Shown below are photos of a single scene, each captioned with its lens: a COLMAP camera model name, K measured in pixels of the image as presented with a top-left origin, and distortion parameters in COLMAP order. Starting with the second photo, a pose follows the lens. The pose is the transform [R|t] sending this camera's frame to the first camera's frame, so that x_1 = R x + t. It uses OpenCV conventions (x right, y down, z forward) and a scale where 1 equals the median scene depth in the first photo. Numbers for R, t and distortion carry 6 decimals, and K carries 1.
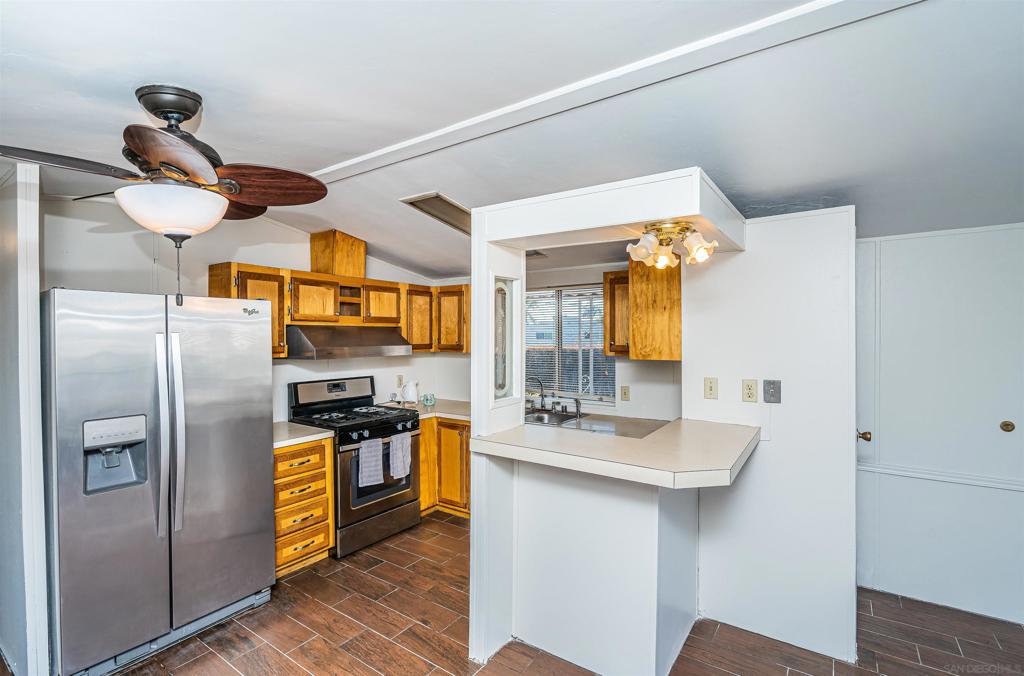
lens RADIAL K [[474.9, 0, 508.8], [0, 474.9, 344.3], [0, 0, 1]] dist [-0.009854, 0.000216]
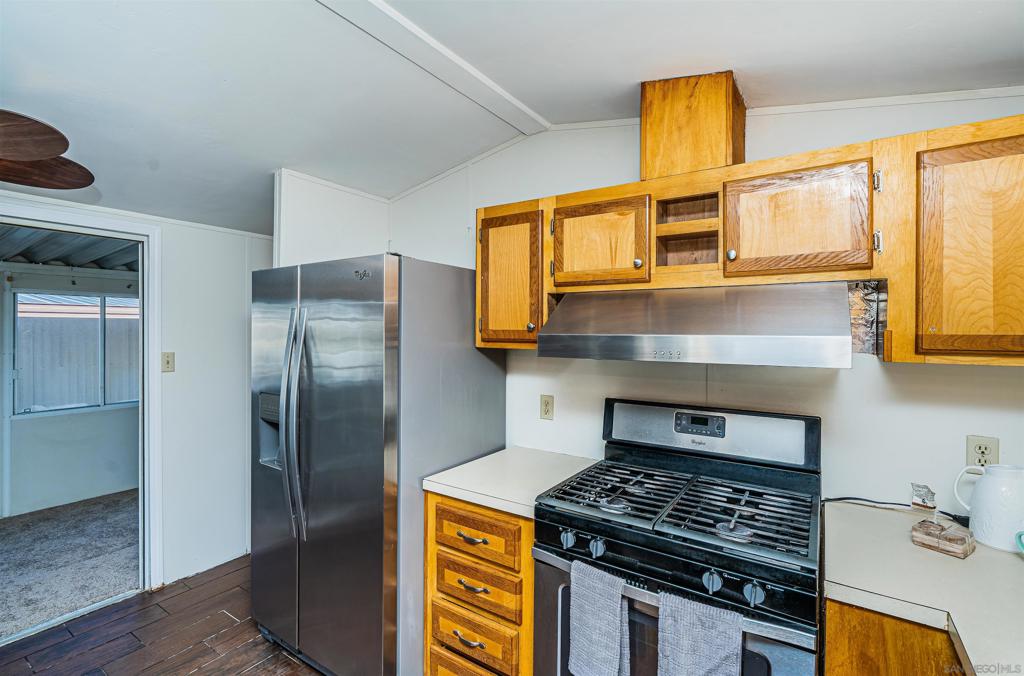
lens RADIAL K [[464.1, 0, 504.1], [0, 464.1, 332.5], [0, 0, 1]] dist [-0.007728, 0.000275]
pose [[0.016085, 0.006765, -0.999848, 0.091614], [-0.021164, 0.999755, 0.006424, 0.003338], [0.999647, 0.021057, 0.016224, 0.910712]]
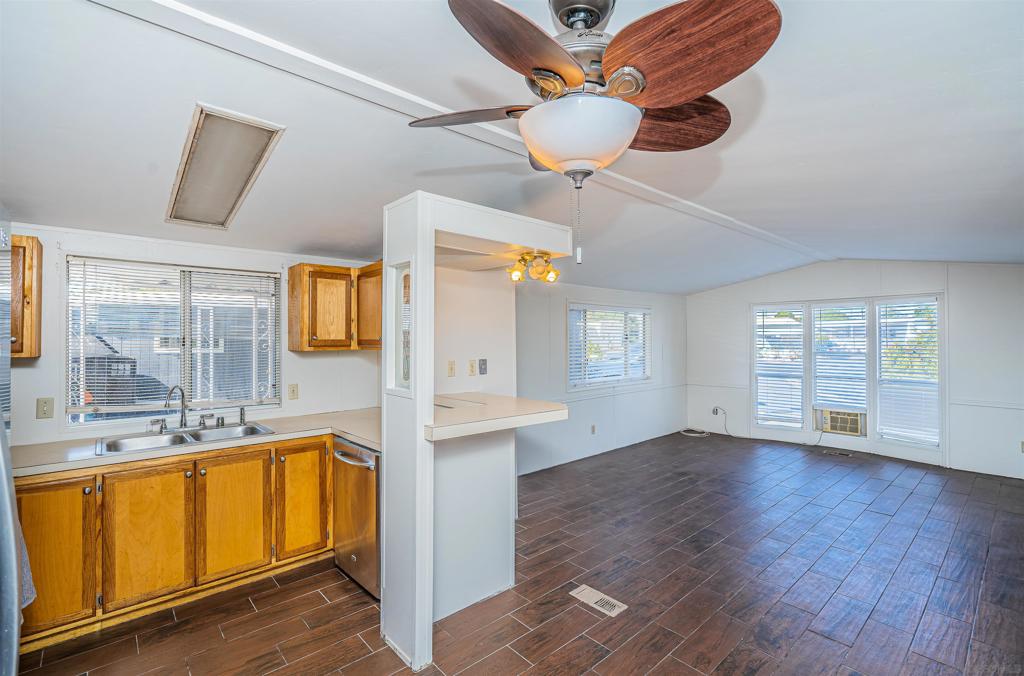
lens RADIAL K [[464.1, 0, 504.1], [0, 464.1, 332.5], [0, 0, 1]] dist [-0.007728, 0.000275]
pose [[0.232625, 0.018578, 0.972389, -0.616666], [0.023456, 0.999420, -0.024706, 0.019584], [-0.972284, 0.028555, 0.232054, 0.404820]]
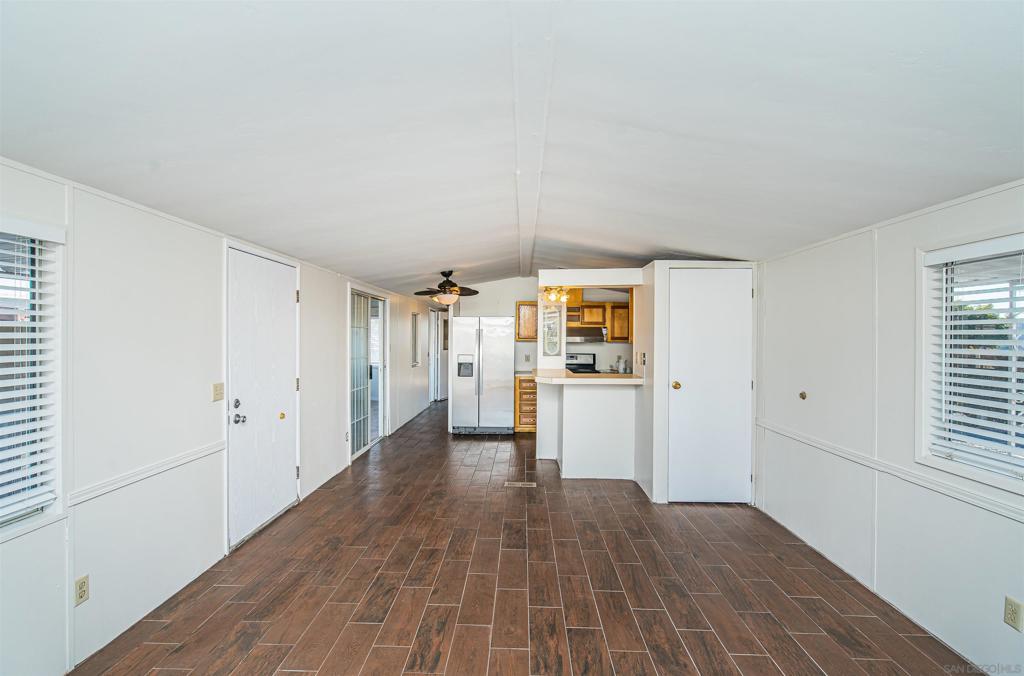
lens RADIAL K [[458.8, 0, 509.5], [0, 458.8, 338.2], [0, 0, 1]] dist [-0.019400, 0.009732]
pose [[0.555140, 0.011448, -0.831678, 1.241110], [-0.025312, 0.999675, -0.003135, 0.025257], [0.831371, 0.022792, 0.555250, -0.325821]]
